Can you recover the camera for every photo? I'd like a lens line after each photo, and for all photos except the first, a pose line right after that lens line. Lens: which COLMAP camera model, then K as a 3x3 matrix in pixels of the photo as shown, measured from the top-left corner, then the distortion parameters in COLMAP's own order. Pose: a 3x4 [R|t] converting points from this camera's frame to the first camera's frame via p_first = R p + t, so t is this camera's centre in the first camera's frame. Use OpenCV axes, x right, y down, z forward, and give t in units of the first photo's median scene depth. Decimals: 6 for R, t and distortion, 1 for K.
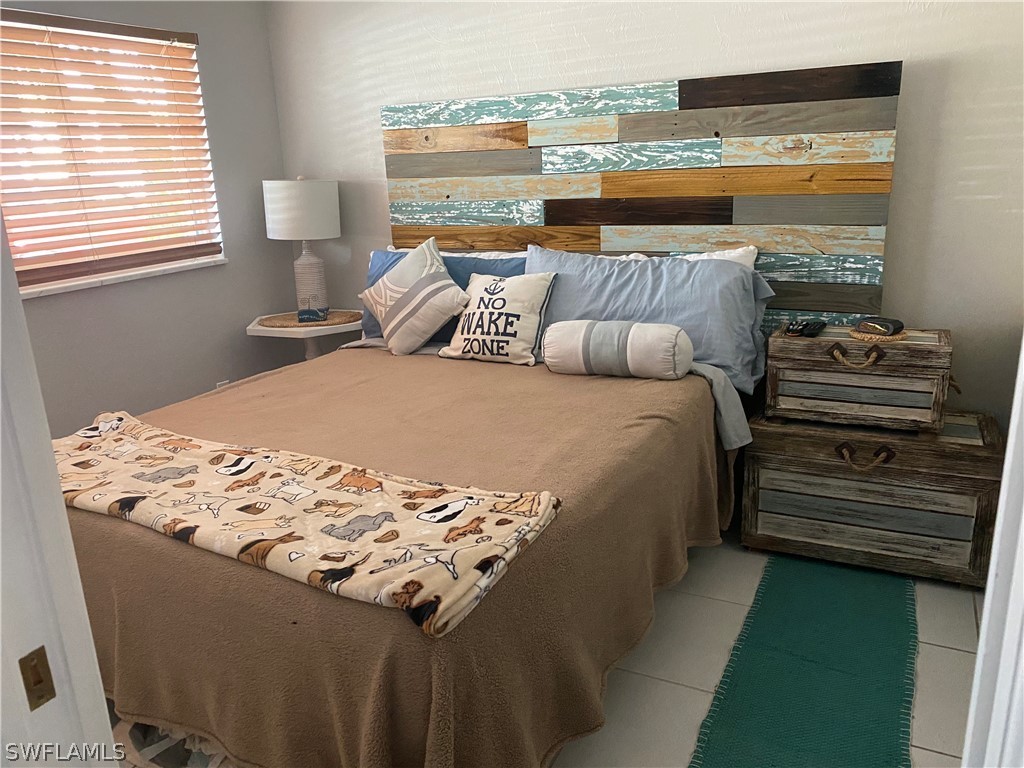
lens RADIAL K [[787.3, 0, 515.6], [0, 787.3, 405.5], [0, 0, 1]] dist [0.028888, -0.007953]
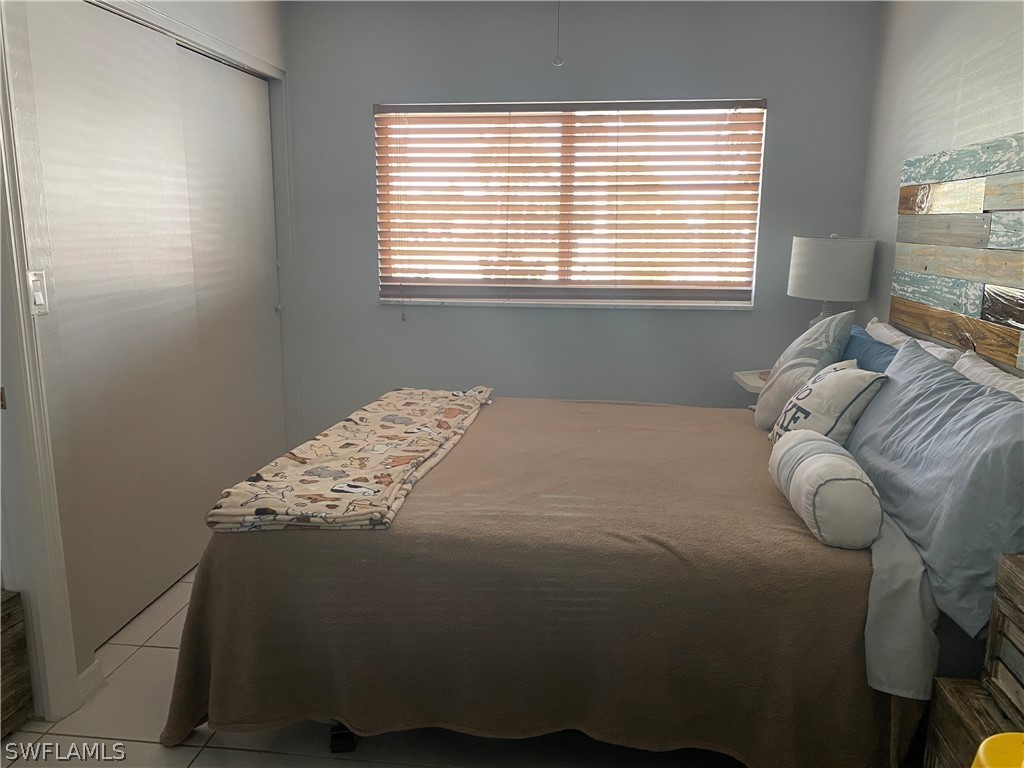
lens RADIAL K [[787.3, 0, 515.6], [0, 787.3, 405.5], [0, 0, 1]] dist [0.028888, -0.007953]
pose [[0.322706, 0.255612, -0.911330, 1.034758], [-0.301126, 0.940542, 0.157176, -0.252532], [0.897320, 0.223704, 0.380490, 0.655315]]
